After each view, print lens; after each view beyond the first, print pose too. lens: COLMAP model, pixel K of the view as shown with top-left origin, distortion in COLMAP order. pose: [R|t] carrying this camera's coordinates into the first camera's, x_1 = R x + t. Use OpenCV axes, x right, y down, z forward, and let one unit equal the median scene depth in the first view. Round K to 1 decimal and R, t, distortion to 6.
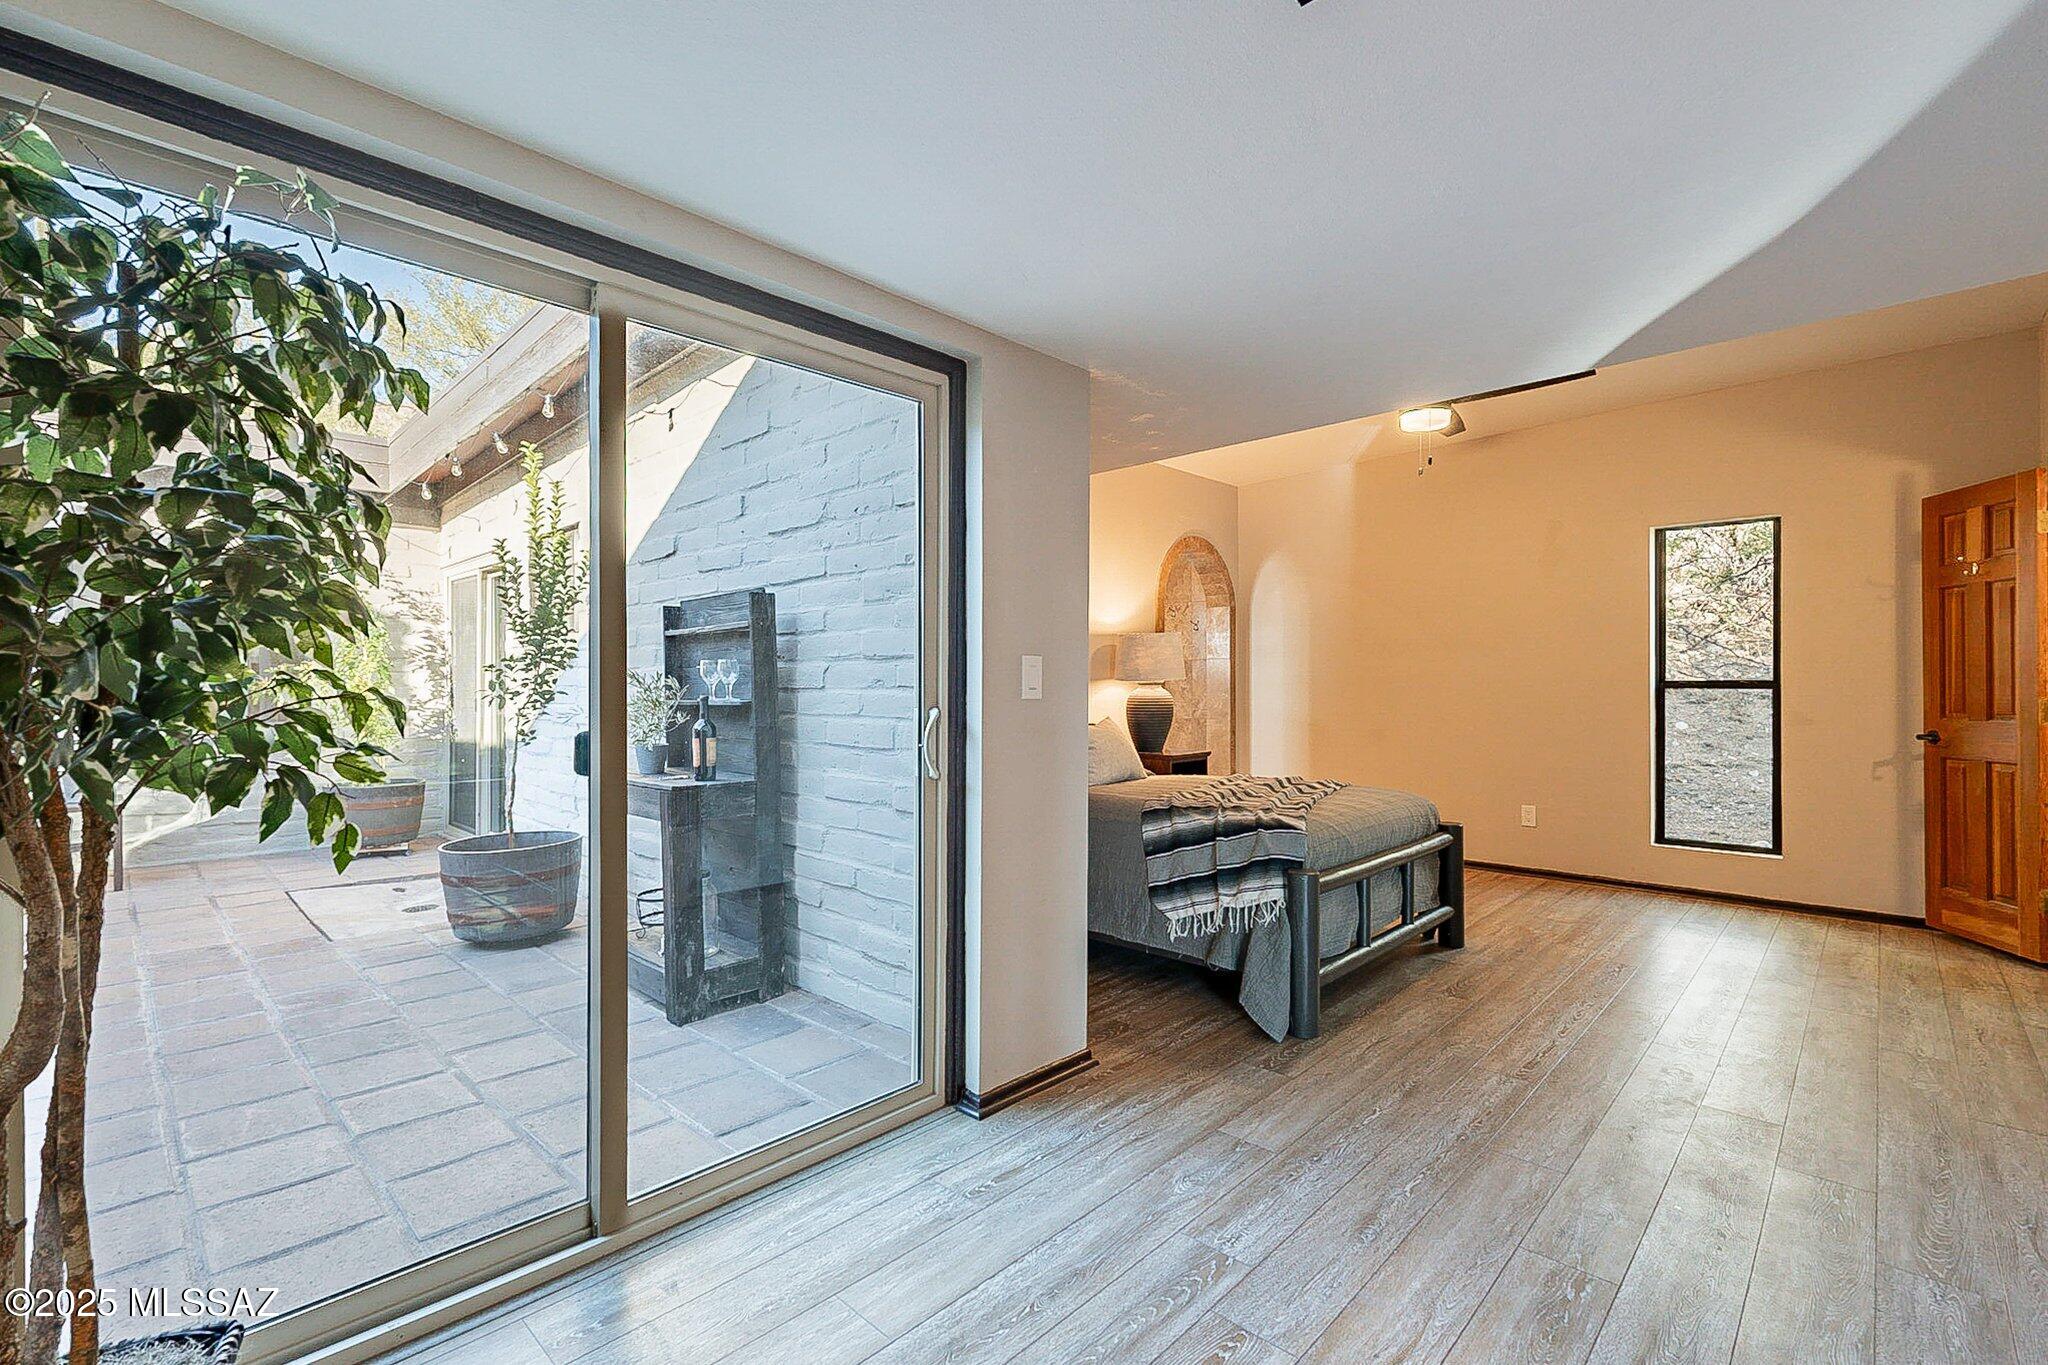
lens RADIAL K [[898.3, 0, 1008.5], [0, 898.3, 685.4], [0, 0, 1]] dist [-0.001725, 0.001396]
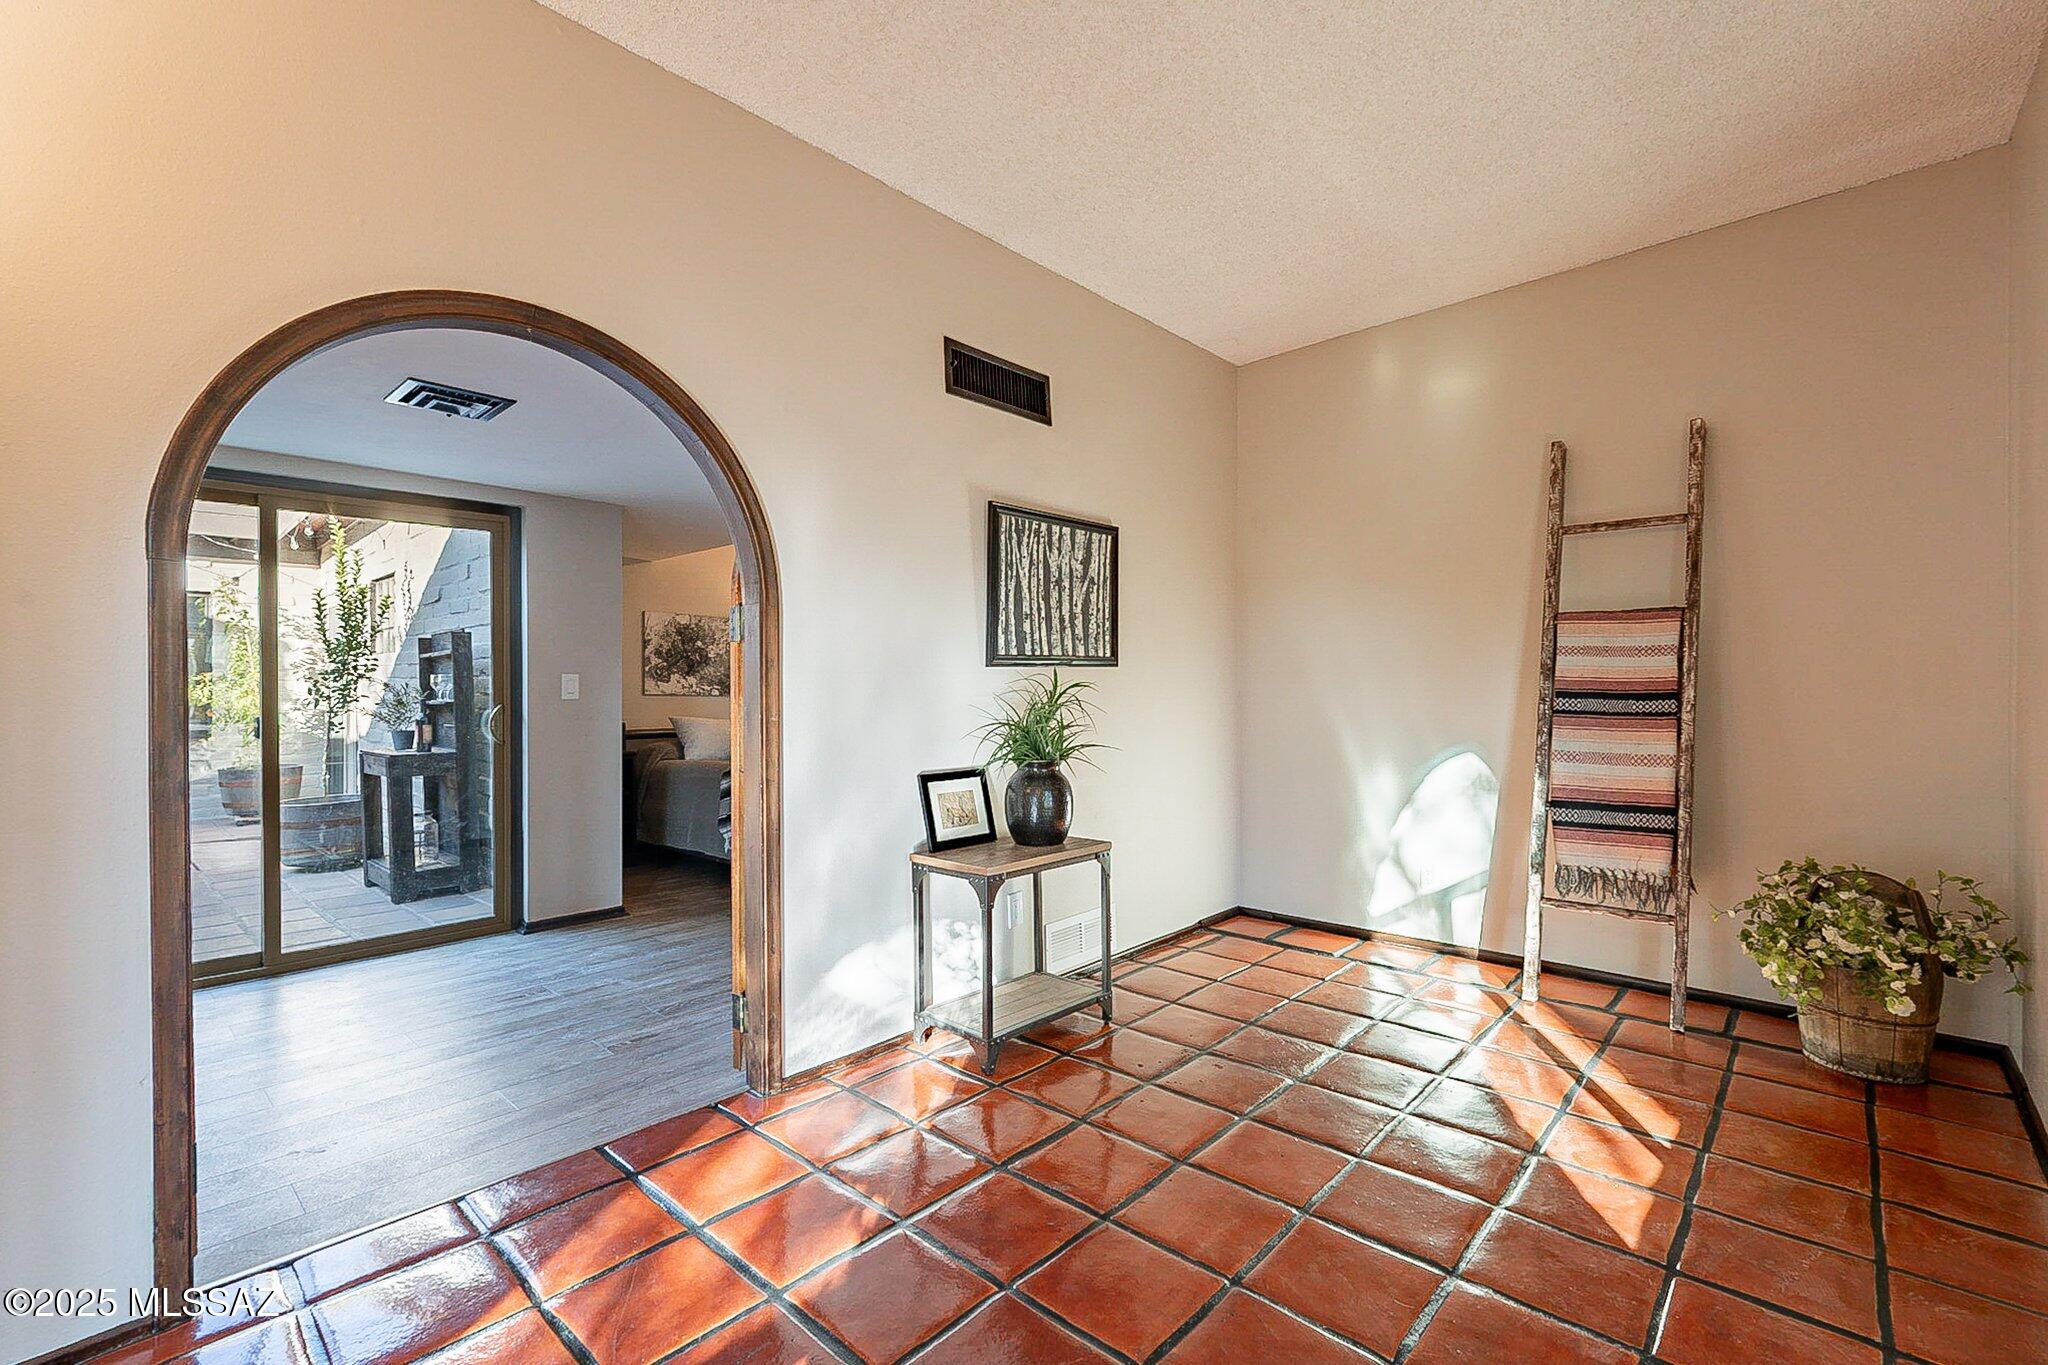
lens RADIAL K [[898.3, 0, 1041.6], [0, 898.3, 683.0], [0, 0, 1]] dist [-0.001725, 0.001396]
pose [[0.999443, -0.004895, 0.033001, 0.761656], [0.005003, 0.999982, -0.003183, -0.004280], [-0.032984, 0.003346, 0.999450, -0.661588]]
